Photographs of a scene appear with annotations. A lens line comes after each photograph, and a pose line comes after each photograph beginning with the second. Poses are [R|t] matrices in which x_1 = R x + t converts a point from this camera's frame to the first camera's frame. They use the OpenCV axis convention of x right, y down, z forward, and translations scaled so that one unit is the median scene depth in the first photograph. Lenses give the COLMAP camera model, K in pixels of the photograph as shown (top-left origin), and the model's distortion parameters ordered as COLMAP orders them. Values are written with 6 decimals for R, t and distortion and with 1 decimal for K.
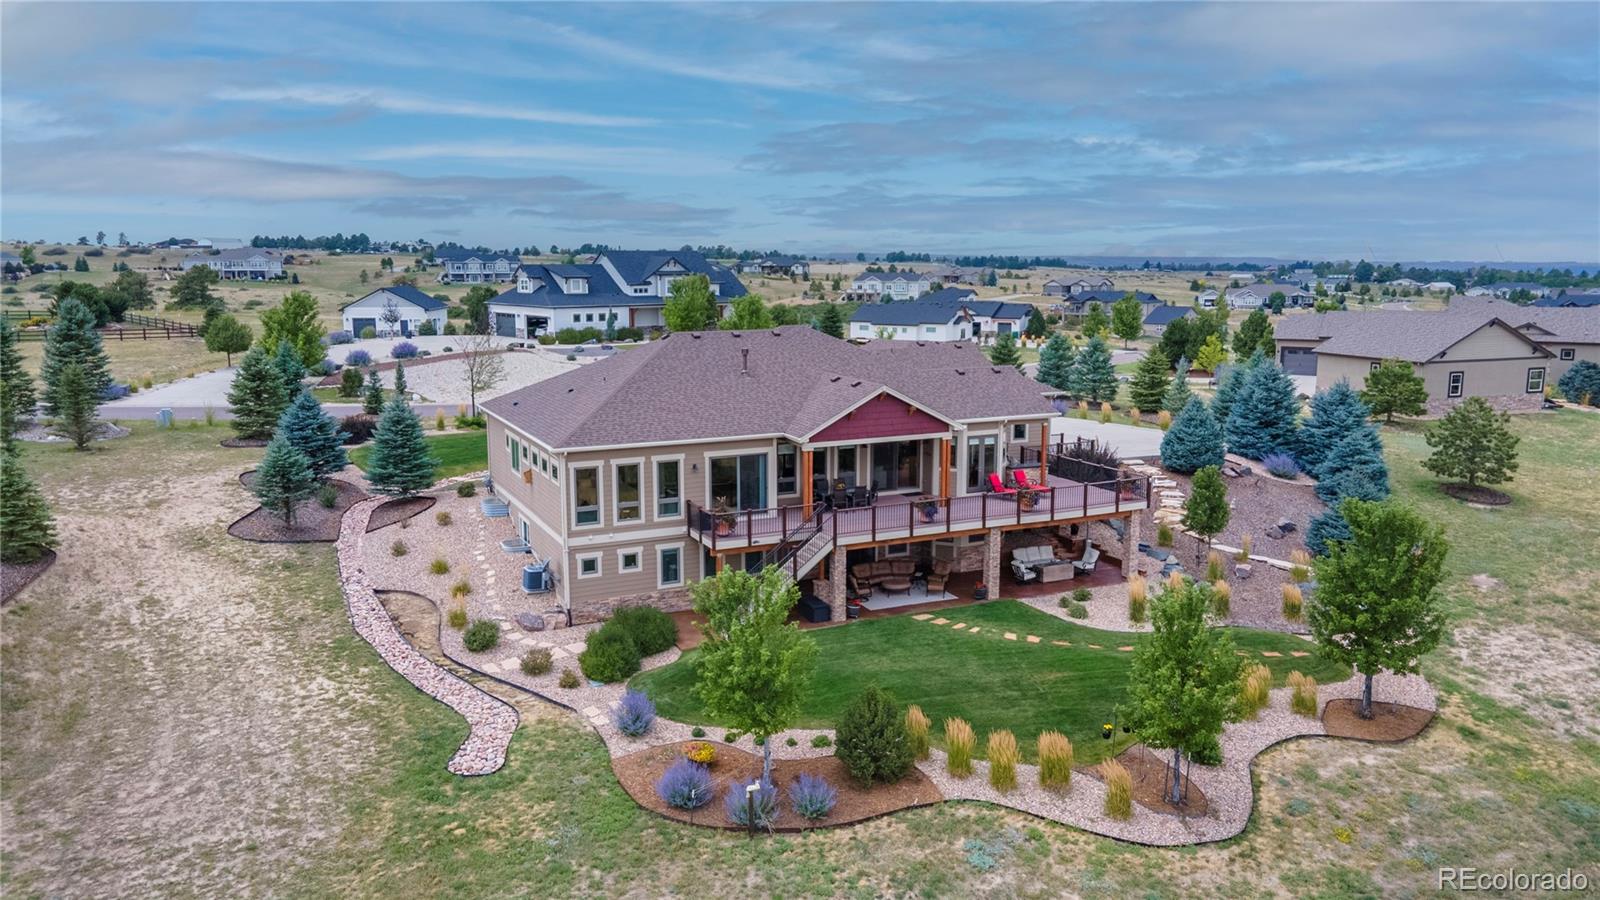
lens RADIAL K [[1106.1, 0, 800.0], [0, 1106.1, 450.0], [0, 0, 1]] dist [0.010668, 0.052394]
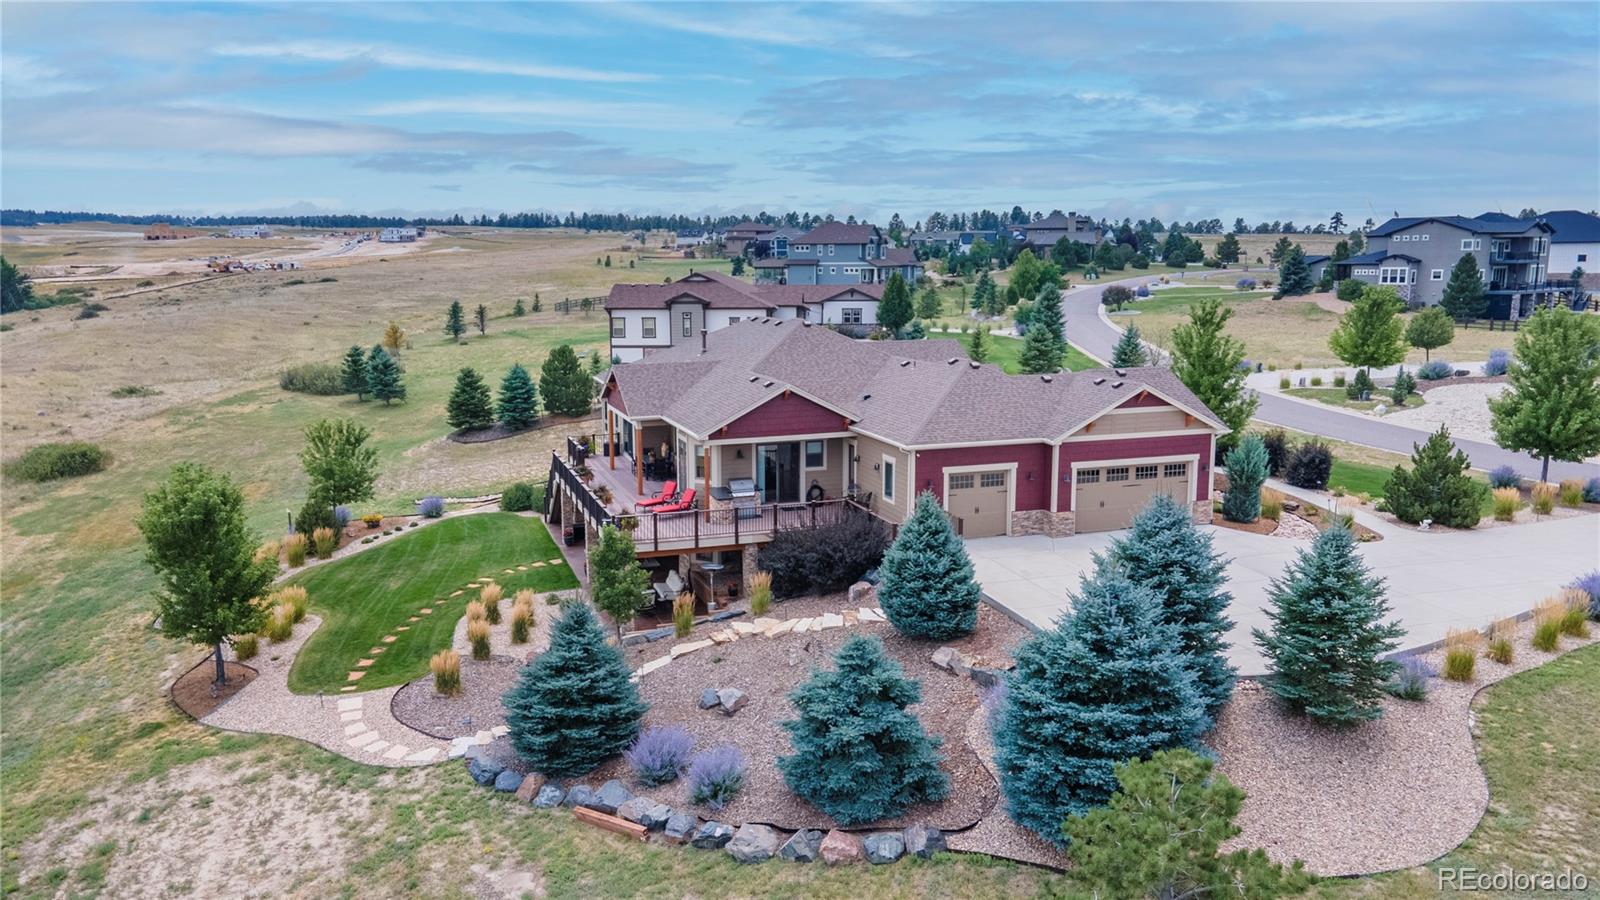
lens RADIAL K [[1157.1, 0, 796.4], [0, 1157.1, 448.1], [0, 0, 1]] dist [0.044042, 0.007932]
pose [[-0.102866, 0.162624, -0.981311, 1.253877], [-0.162340, 0.970573, 0.177861, -0.221190], [0.981358, 0.177602, -0.073438, 1.307769]]
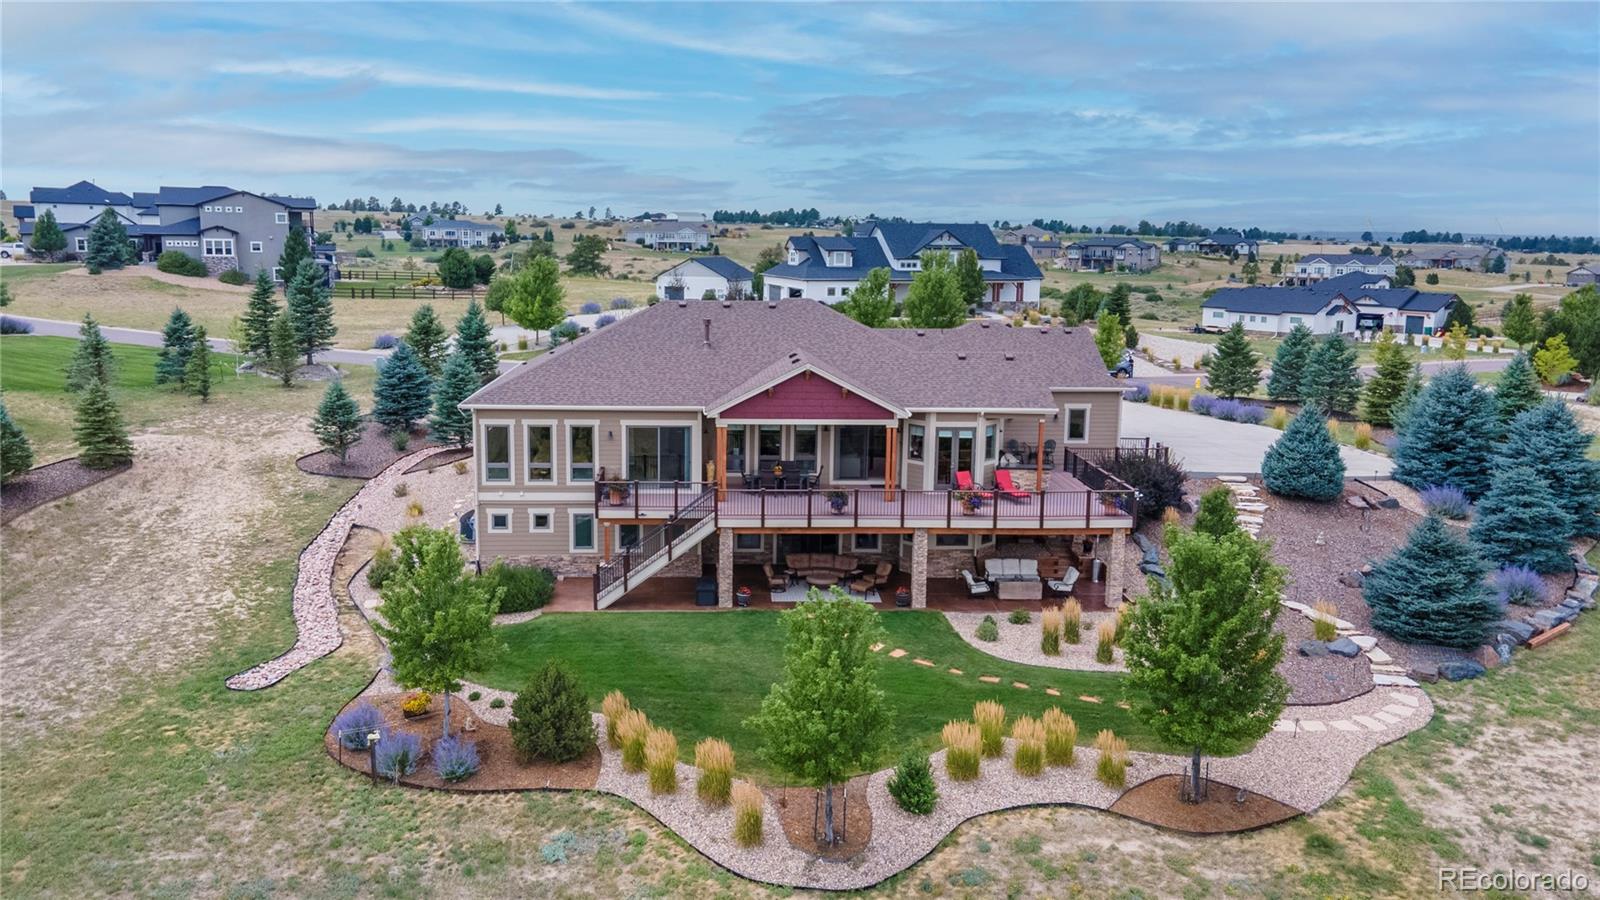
lens RADIAL K [[1165.7, 0, 800.0], [0, 1165.7, 450.0], [0, 0, 1]] dist [0.027331, 0.029140]
pose [[0.927327, 0.081842, -0.365195, 0.440510], [-0.077913, 0.996634, 0.025507, -0.010375], [0.366053, 0.004800, 0.930582, 0.087605]]
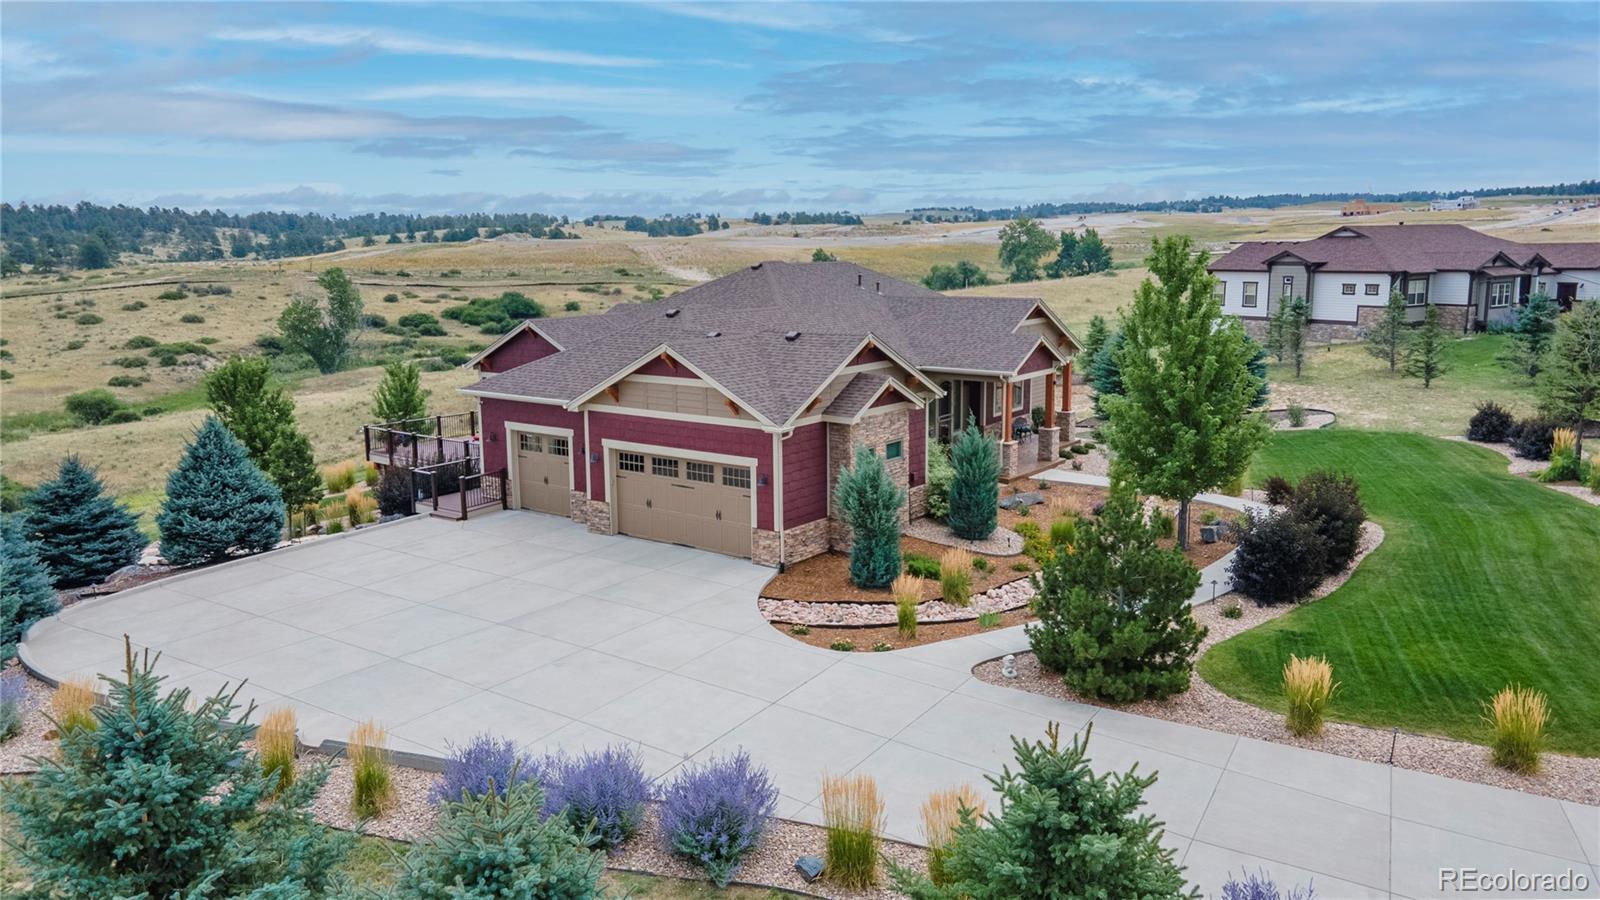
lens RADIAL K [[1165.7, 0, 800.0], [0, 1165.7, 450.0], [0, 0, 1]] dist [0.027331, 0.029140]
pose [[-0.875058, 0.093173, -0.474965, 0.499002], [-0.071501, 0.945647, 0.317236, -0.317622], [0.478707, 0.311561, -0.820835, 2.172884]]
